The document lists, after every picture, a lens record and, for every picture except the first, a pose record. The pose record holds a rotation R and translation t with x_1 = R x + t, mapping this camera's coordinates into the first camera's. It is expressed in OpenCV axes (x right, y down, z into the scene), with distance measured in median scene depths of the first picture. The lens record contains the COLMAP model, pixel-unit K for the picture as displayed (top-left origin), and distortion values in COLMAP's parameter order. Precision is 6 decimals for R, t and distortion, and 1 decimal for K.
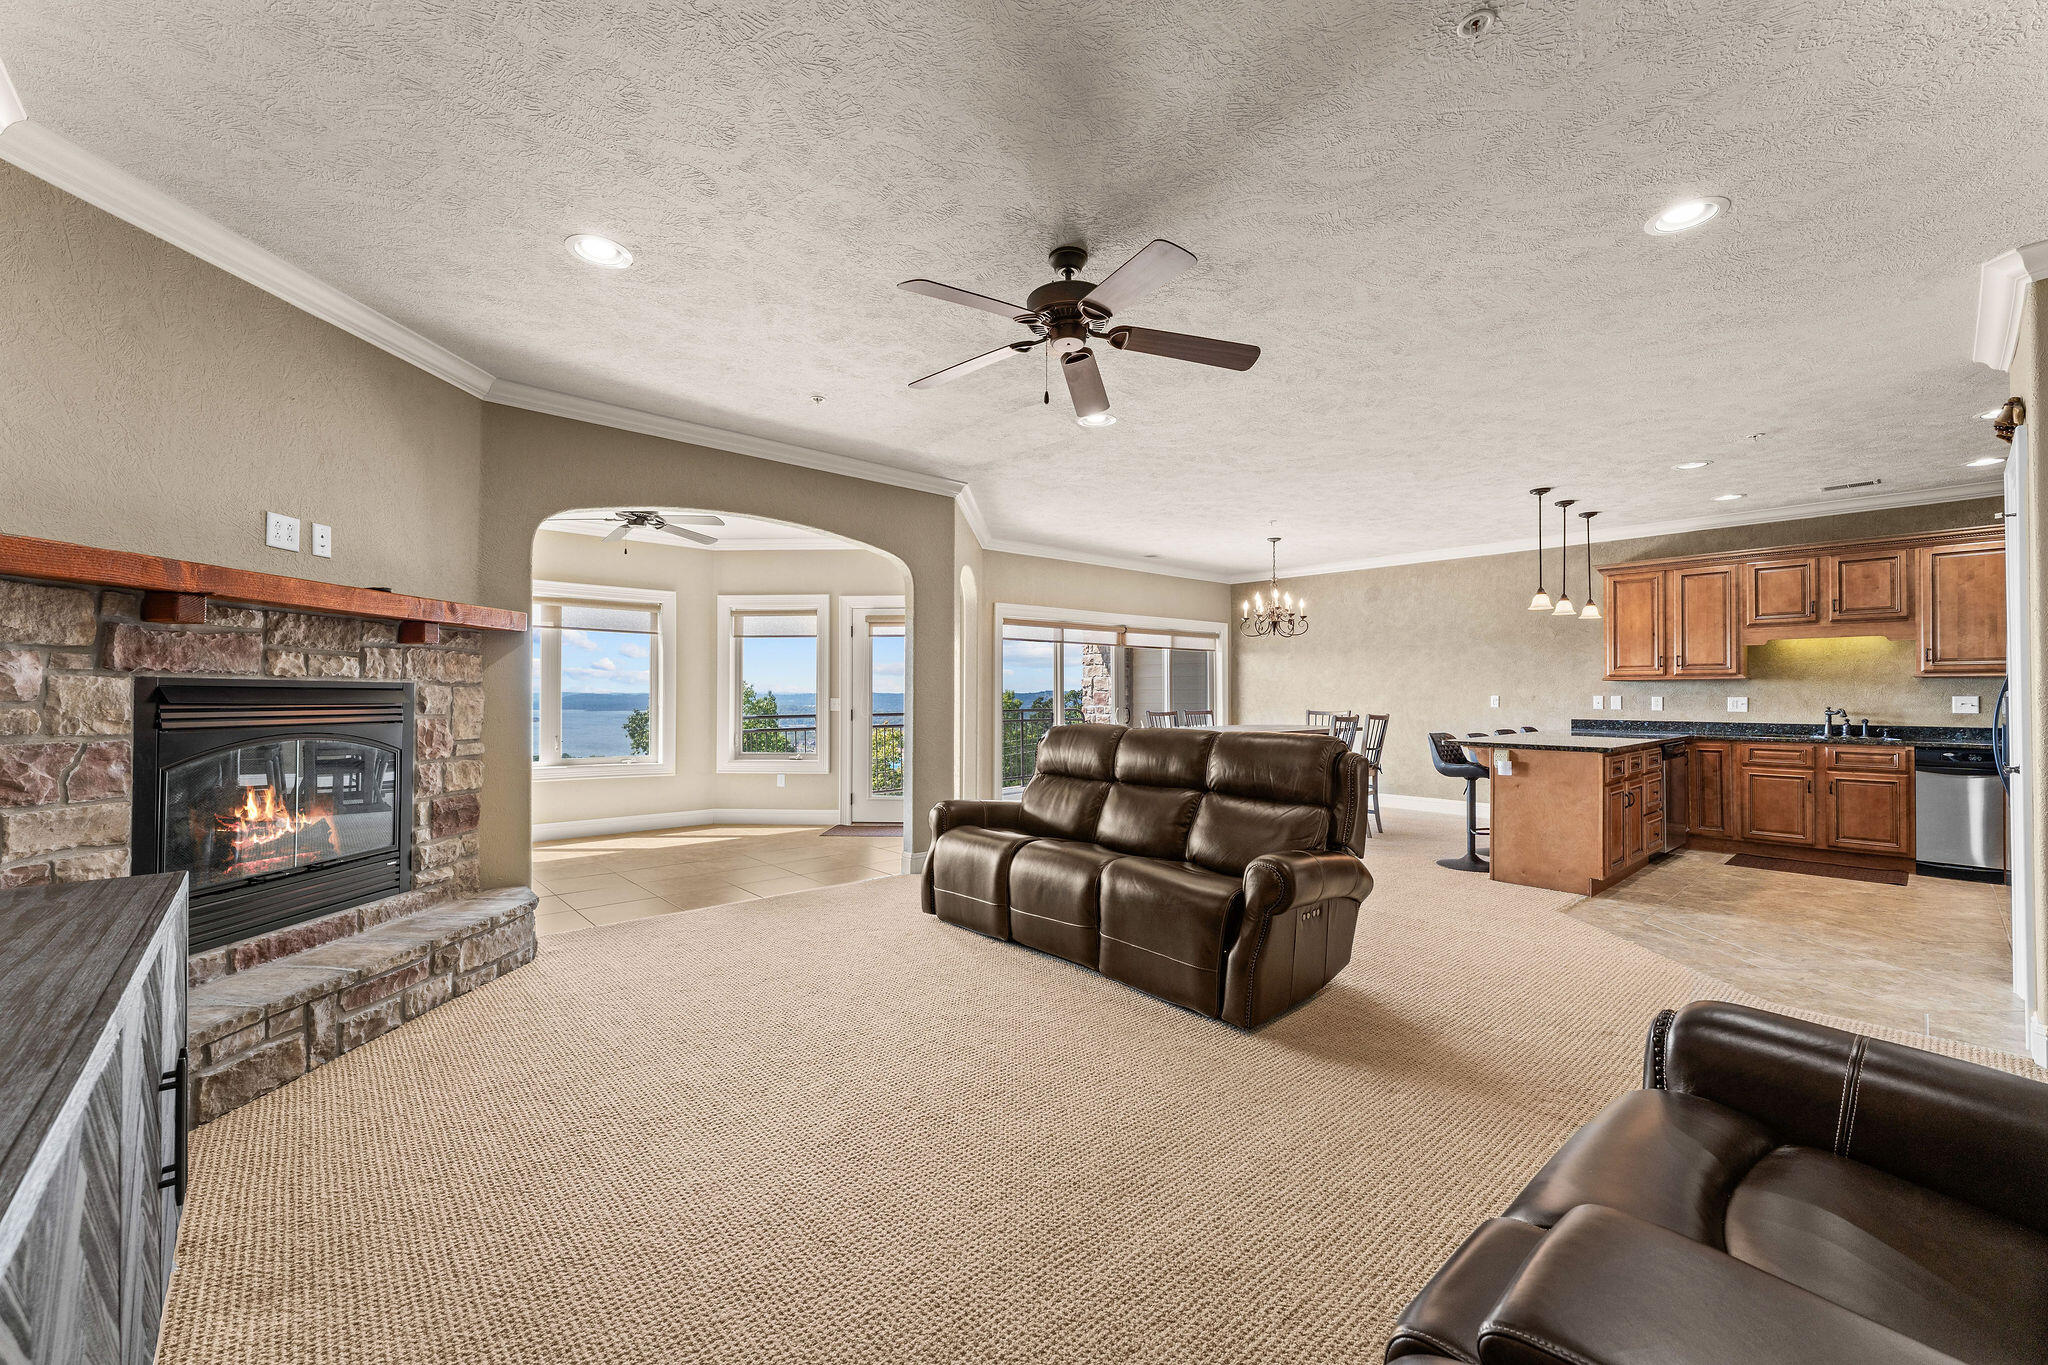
lens RADIAL K [[814.2, 0, 1005.7], [0, 814.2, 686.1], [0, 0, 1]] dist [0.001860, 0.000148]
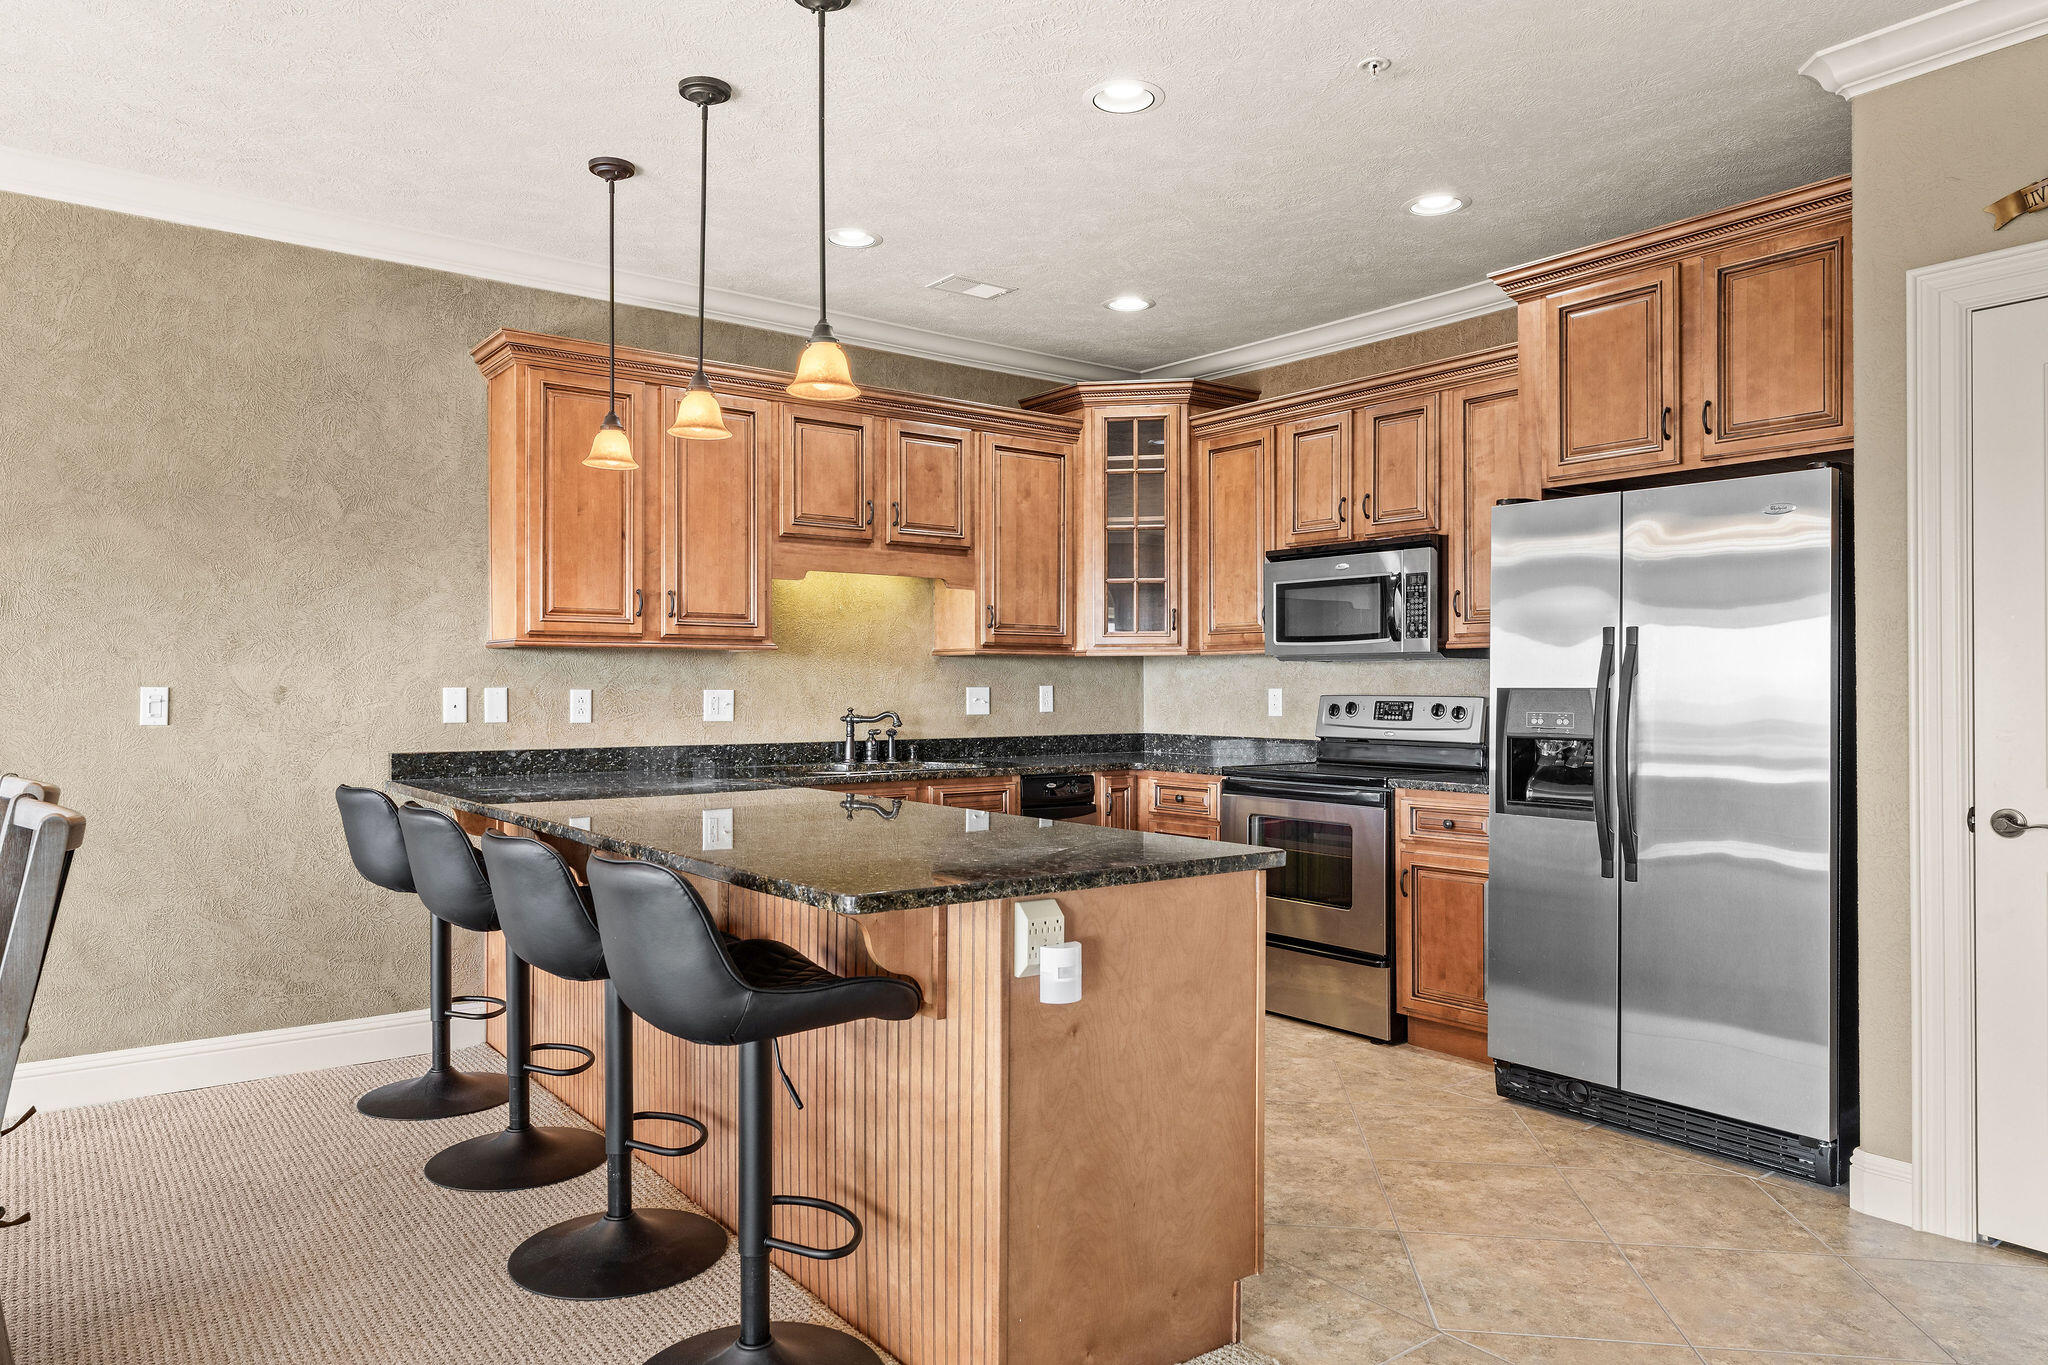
lens RADIAL K [[1321.0, 0, 1017.5], [0, 1321.0, 683.5], [0, 0, 1]] dist [0.005742, 0.000214]
pose [[0.072451, 0.001216, 0.997371, 0.137975], [-0.011696, 0.999932, -0.000370, 0.007240], [-0.997303, -0.011638, 0.072460, 0.670691]]
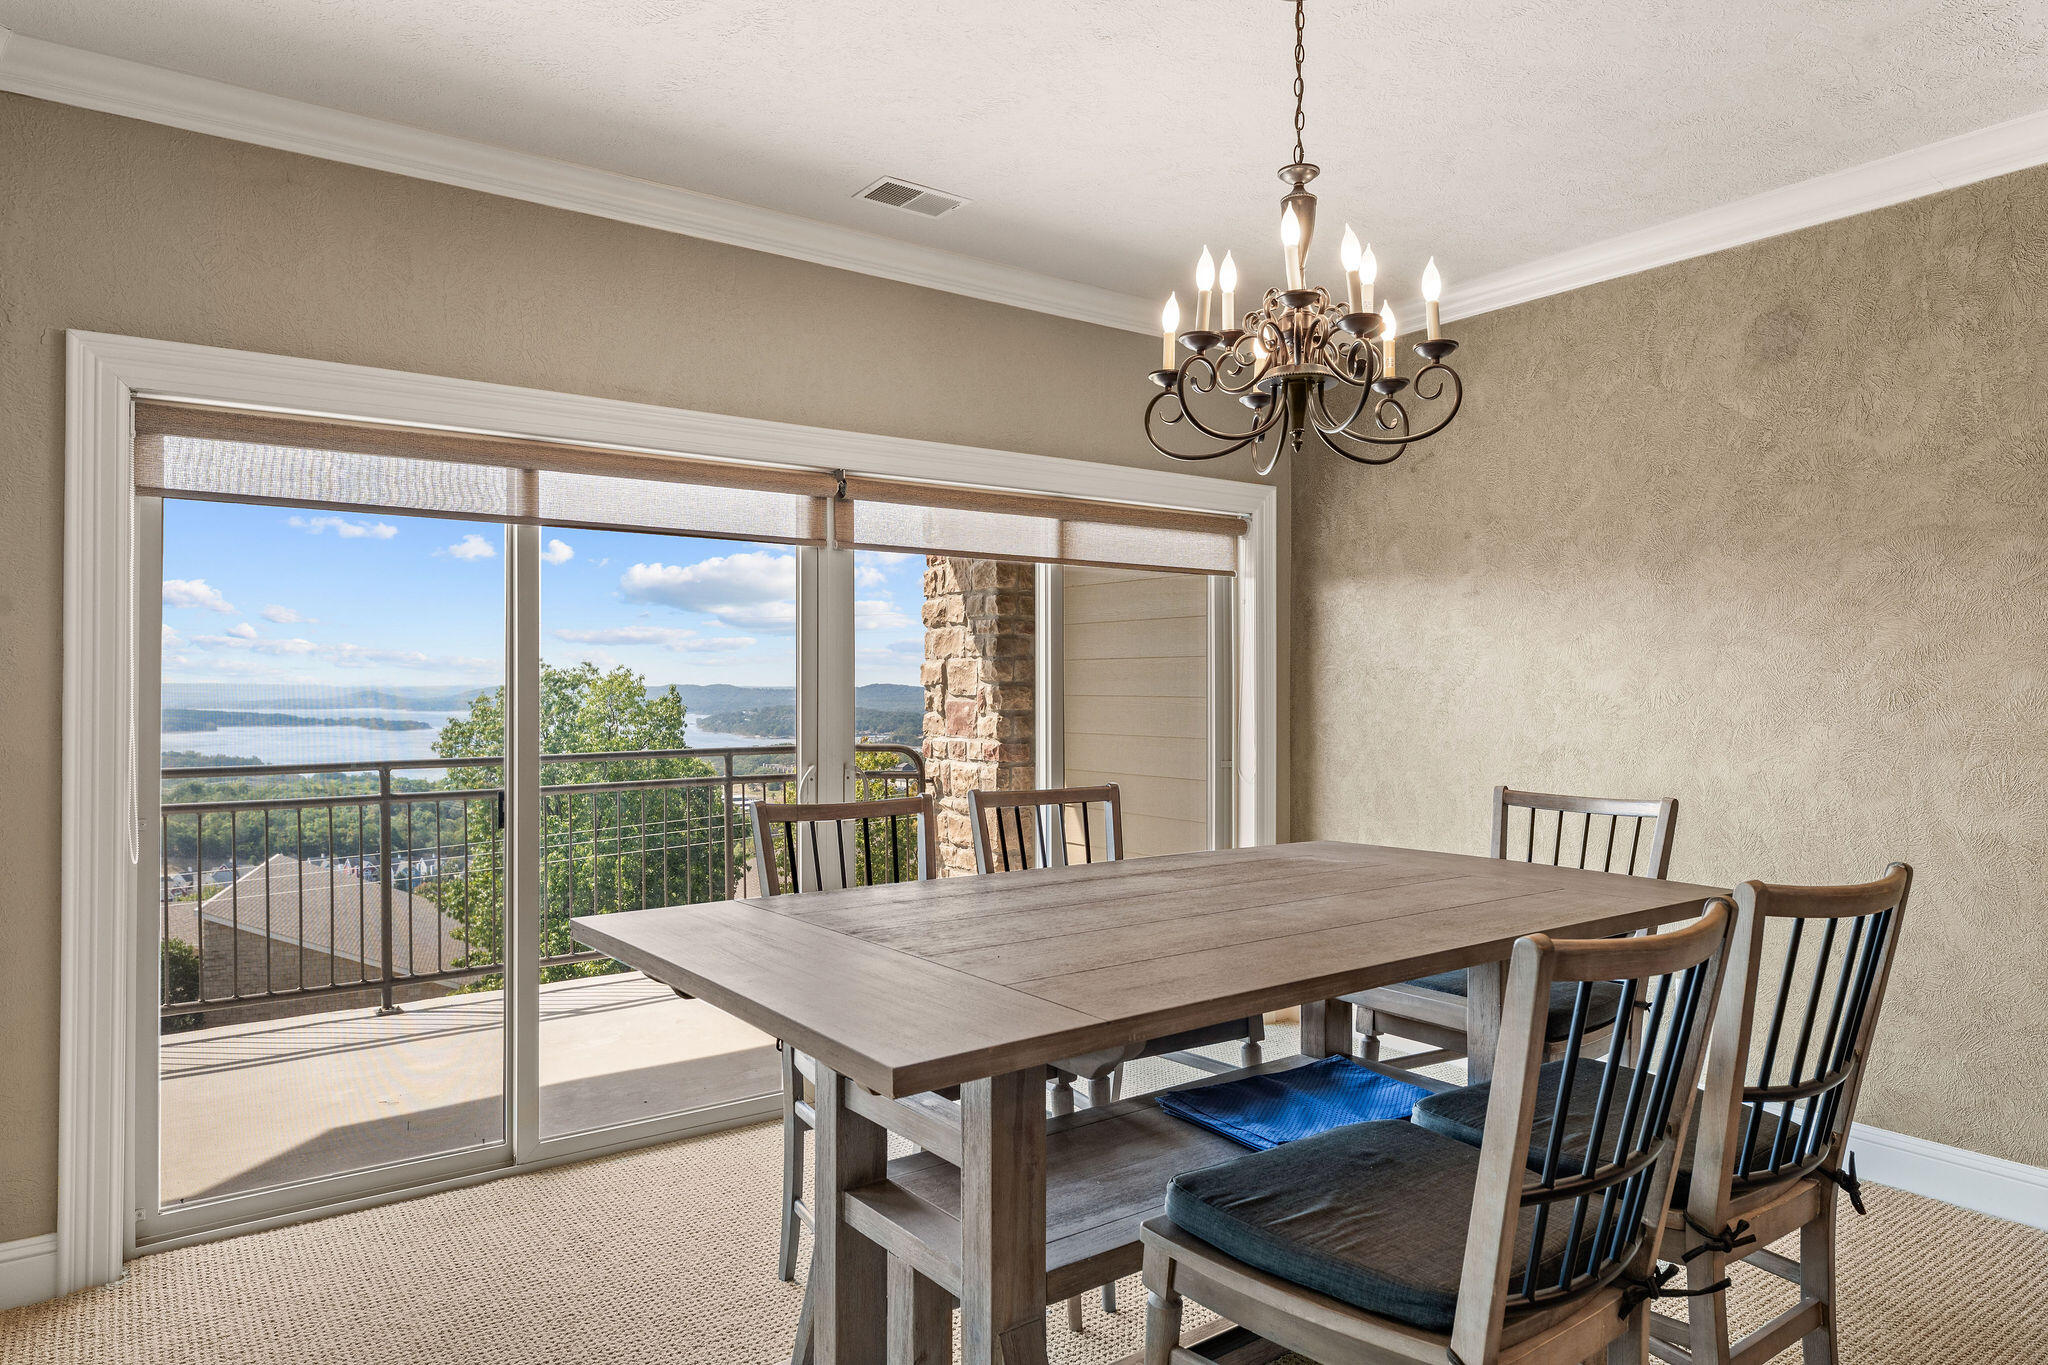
lens RADIAL K [[1268.2, 0, 1018.0], [0, 1268.2, 689.0], [0, 0, 1]] dist [0.022846, -0.000846]
pose [[0.995934, 0.001107, -0.090075, 0.286448], [-0.000002, 0.999925, 0.012270, -0.006527], [0.090082, -0.012220, 0.995859, 0.662821]]
